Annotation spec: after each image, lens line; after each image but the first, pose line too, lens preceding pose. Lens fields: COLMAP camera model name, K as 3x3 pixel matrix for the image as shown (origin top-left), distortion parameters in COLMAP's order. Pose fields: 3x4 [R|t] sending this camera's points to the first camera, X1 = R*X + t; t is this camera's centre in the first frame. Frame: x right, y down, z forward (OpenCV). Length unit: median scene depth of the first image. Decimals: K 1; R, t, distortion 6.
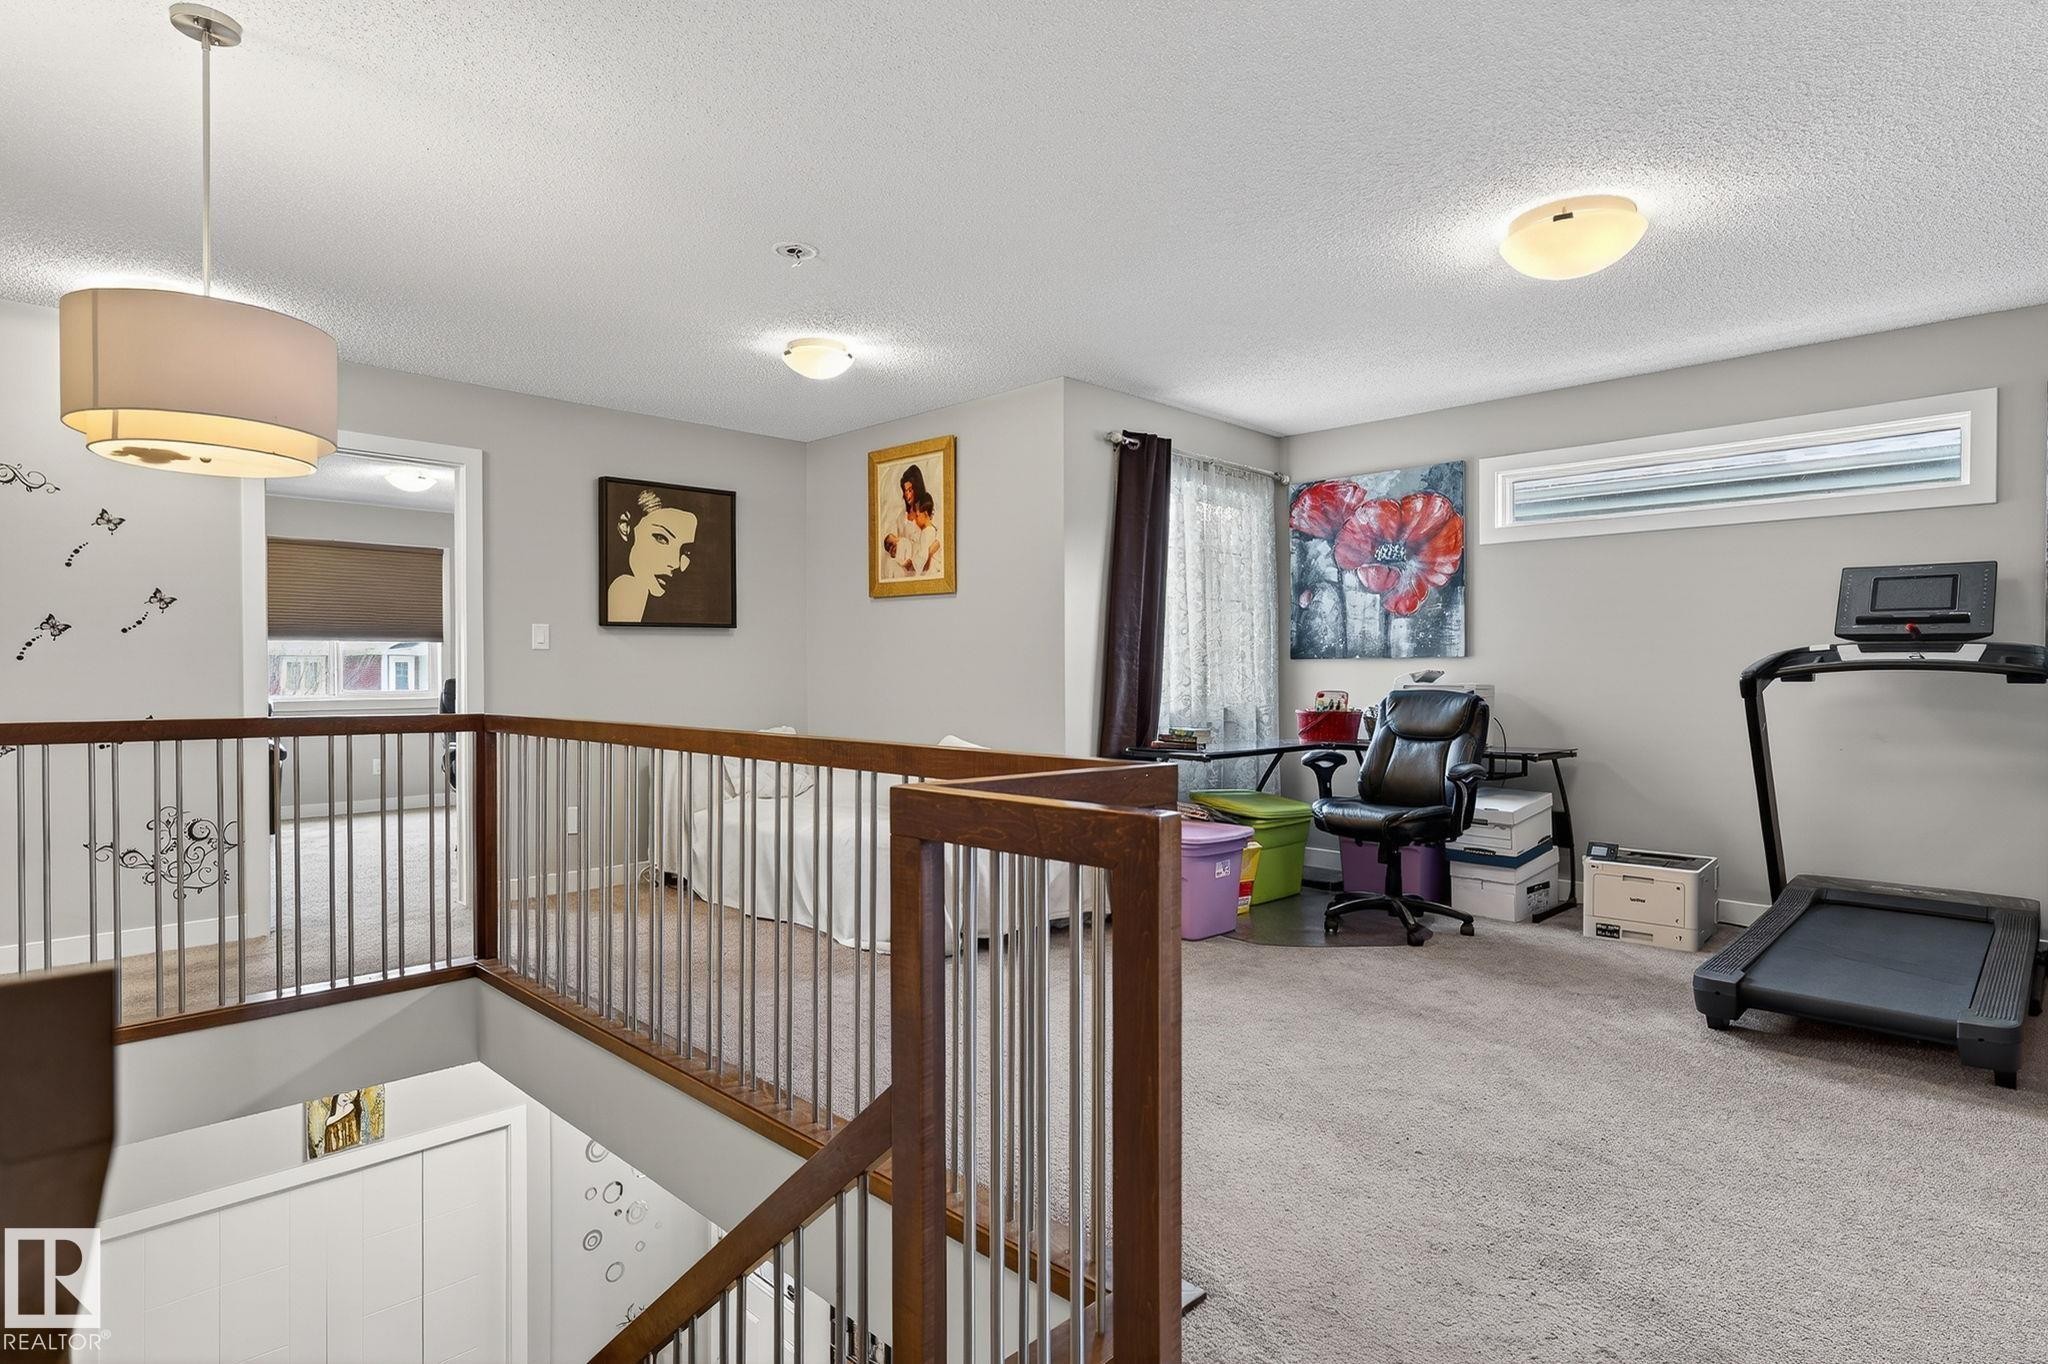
lens RADIAL K [[1100.5, 0, 1030.7], [0, 1100.5, 676.5], [0, 0, 1]] dist [-0.005113, 0.011831]
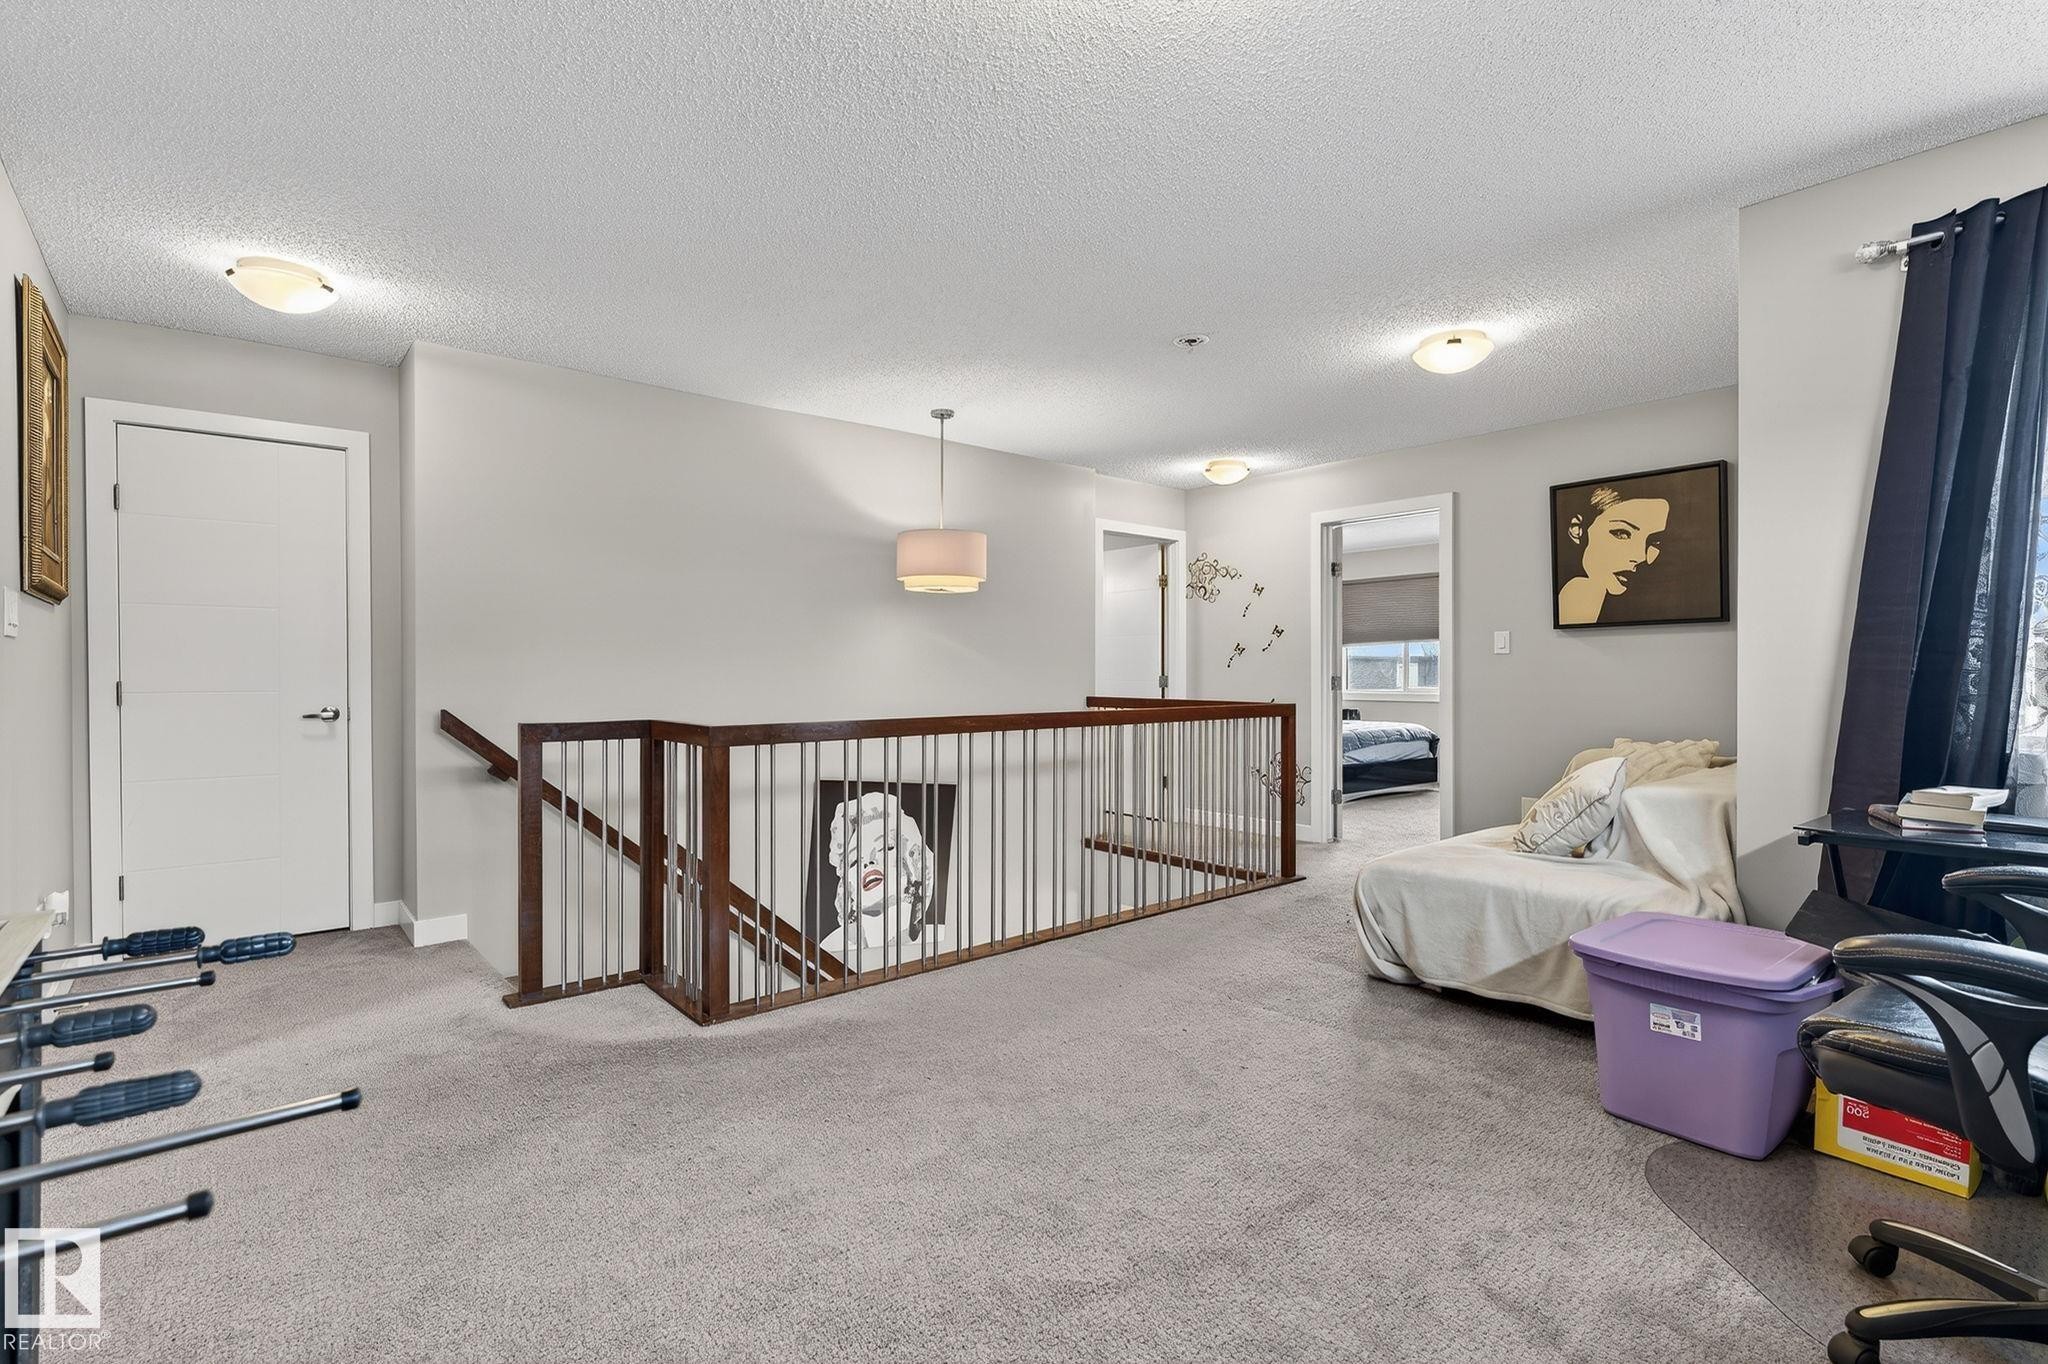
lens RADIAL K [[984.2, 0, 1021.1], [0, 984.2, 676.0], [0, 0, 1]] dist [0.002707, -0.000113]
pose [[-0.116589, 0.002723, -0.993177, 0.573544], [-0.002384, 0.999993, 0.003021, -0.003106], [0.993177, 0.002720, -0.116582, 0.580245]]
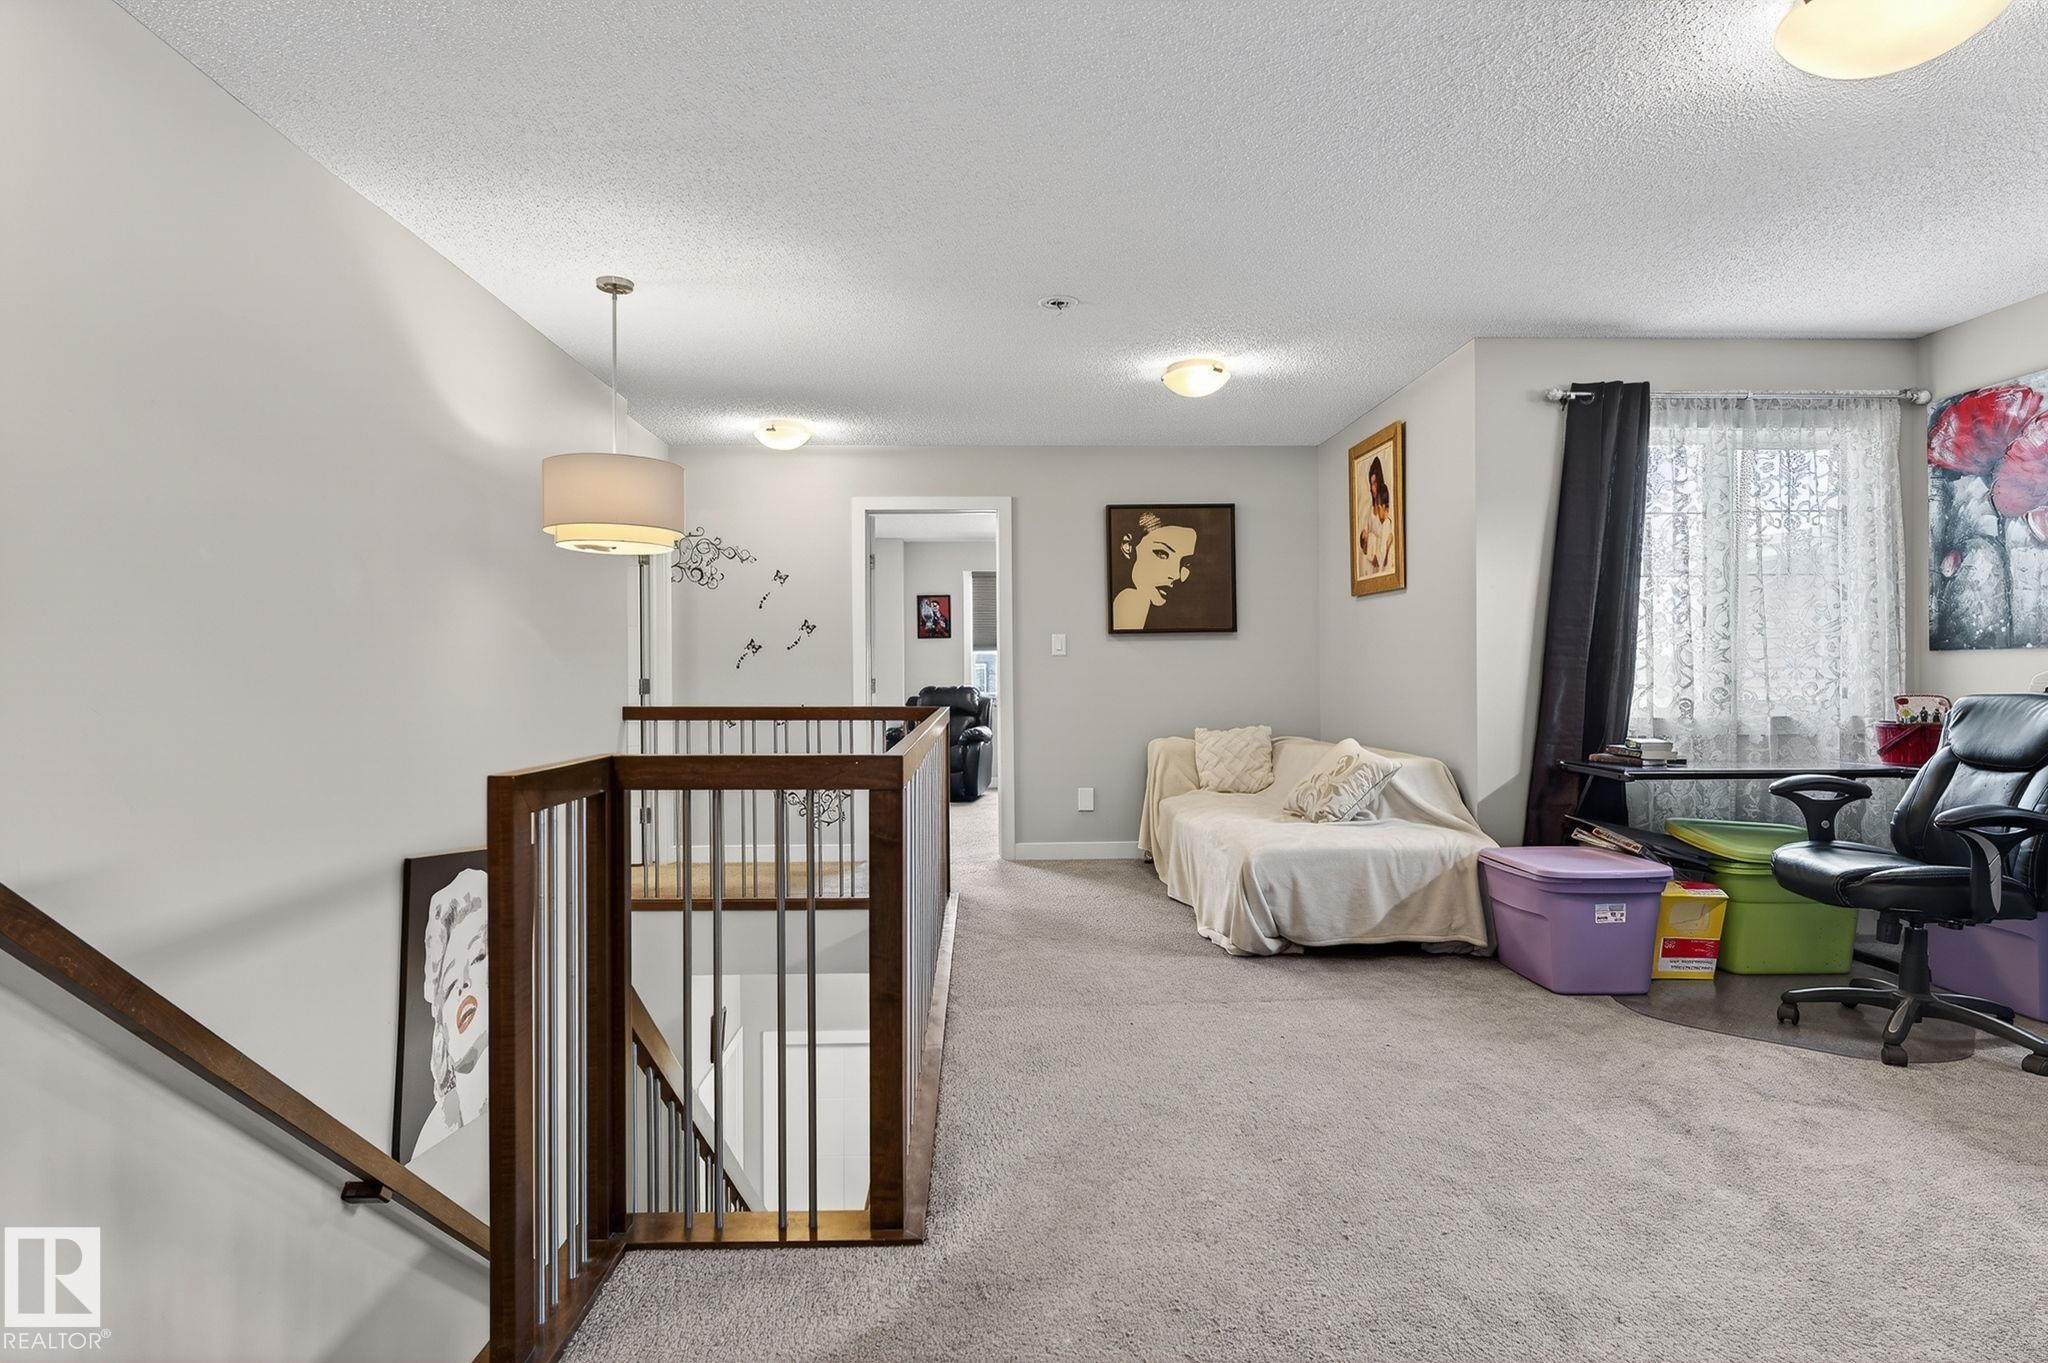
lens RADIAL K [[1100.5, 0, 1030.7], [0, 1100.5, 676.0], [0, 0, 1]] dist [-0.005113, 0.011831]
pose [[0.722454, -0.003188, -0.691412, 0.341200], [0.003264, 0.999994, -0.001200, -0.000232], [0.691411, -0.001390, 0.722460, 0.097295]]
